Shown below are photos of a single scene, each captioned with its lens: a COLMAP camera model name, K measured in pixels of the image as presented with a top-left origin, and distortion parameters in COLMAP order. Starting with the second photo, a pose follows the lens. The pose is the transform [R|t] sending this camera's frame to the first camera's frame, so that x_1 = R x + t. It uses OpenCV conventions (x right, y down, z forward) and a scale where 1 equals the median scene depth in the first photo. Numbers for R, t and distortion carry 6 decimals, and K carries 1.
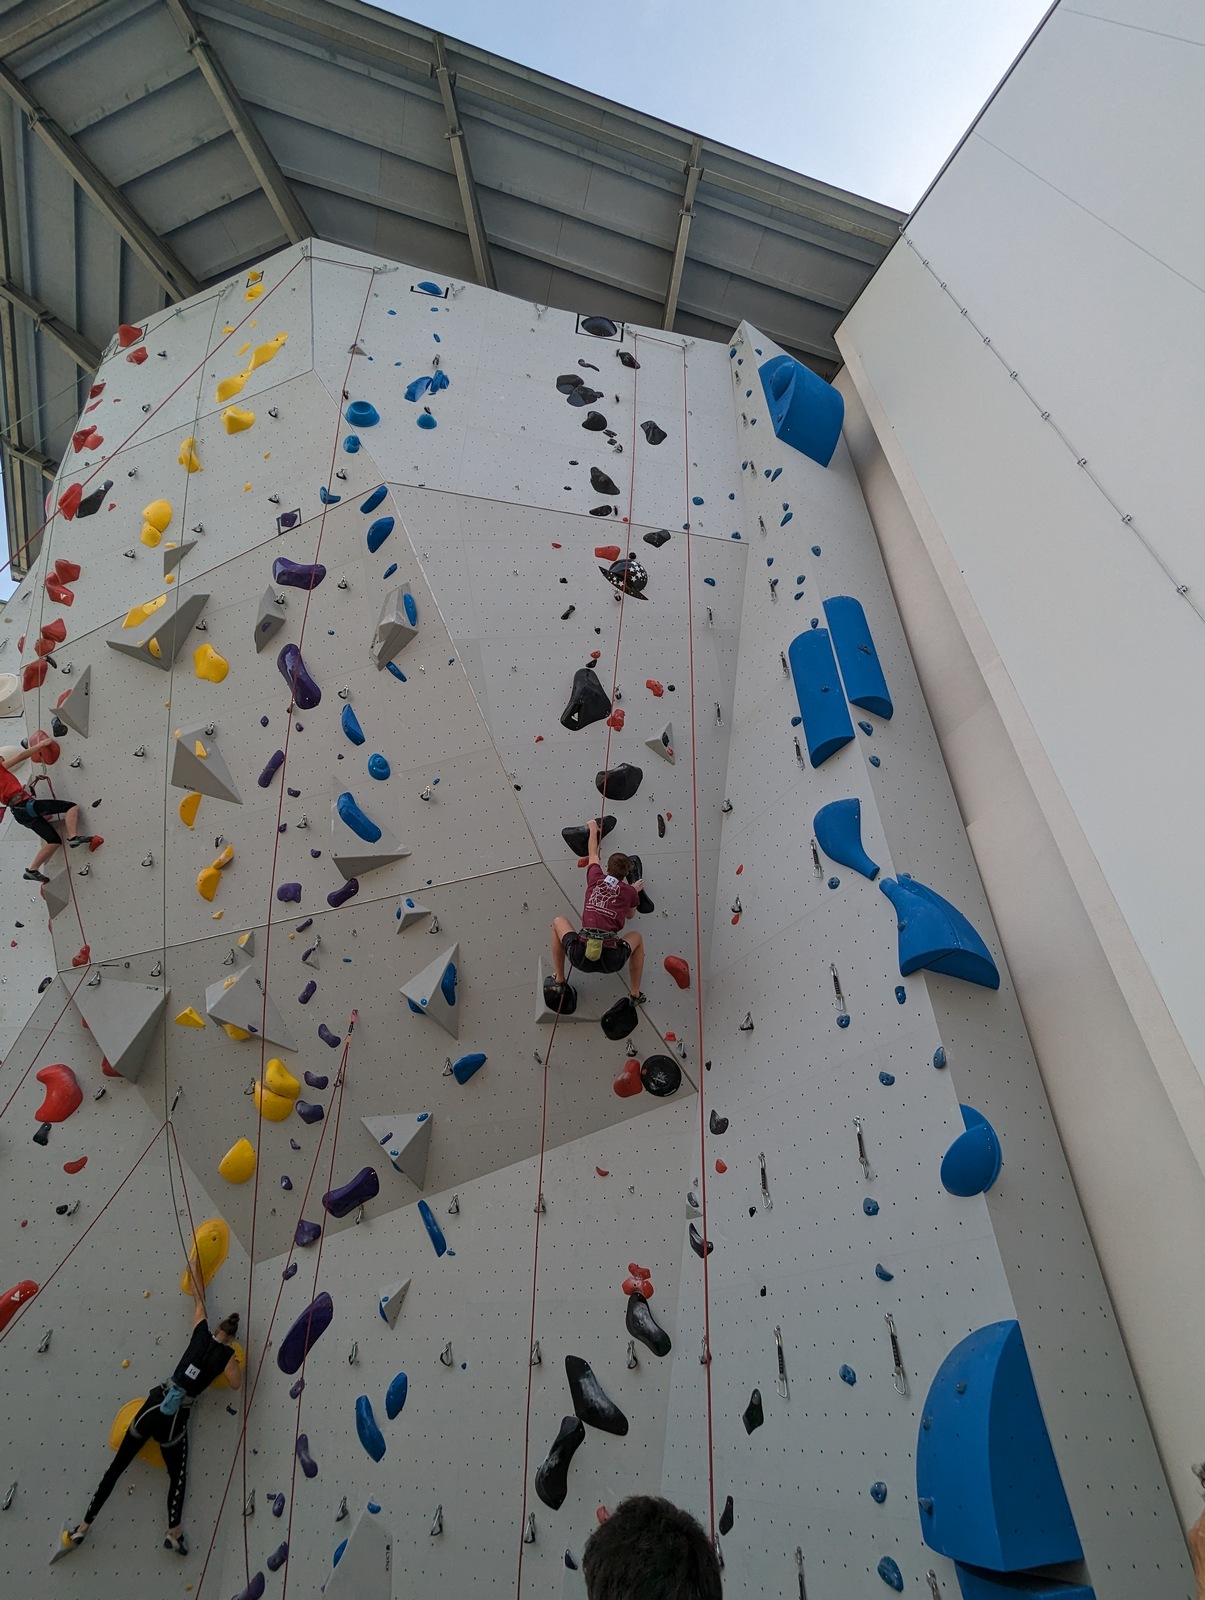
lens RADIAL K [[754.3, 0, 597.3], [0, 754.3, 818.6], [0, 0, 1]] dist [0.001414, 0.001050]
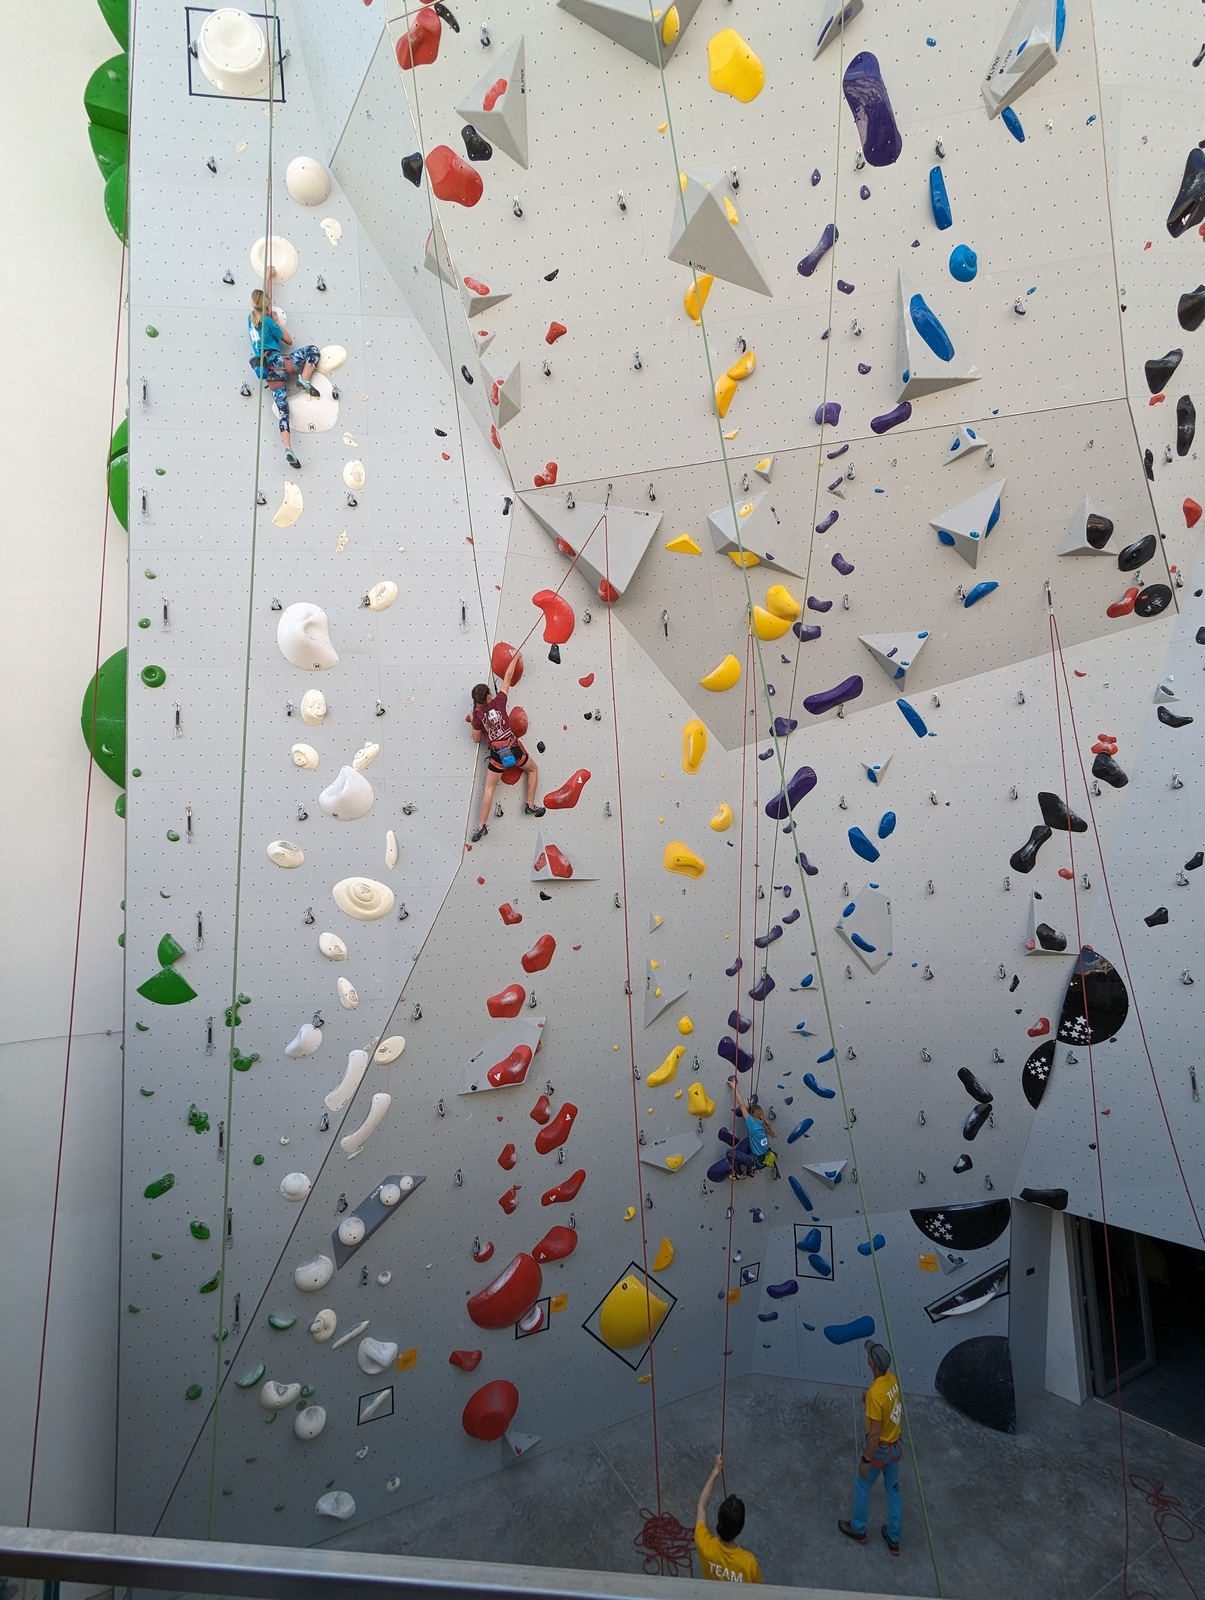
lens RADIAL K [[758.9, 0, 600.9], [0, 758.9, 813.0], [0, 0, 1]] dist [-0.001635, -0.001235]
pose [[0.976015, -0.059972, 0.209280, -0.942863], [-0.070150, 0.823397, 0.563113, -0.007042], [-0.206092, -0.564287, 0.799441, -0.001281]]
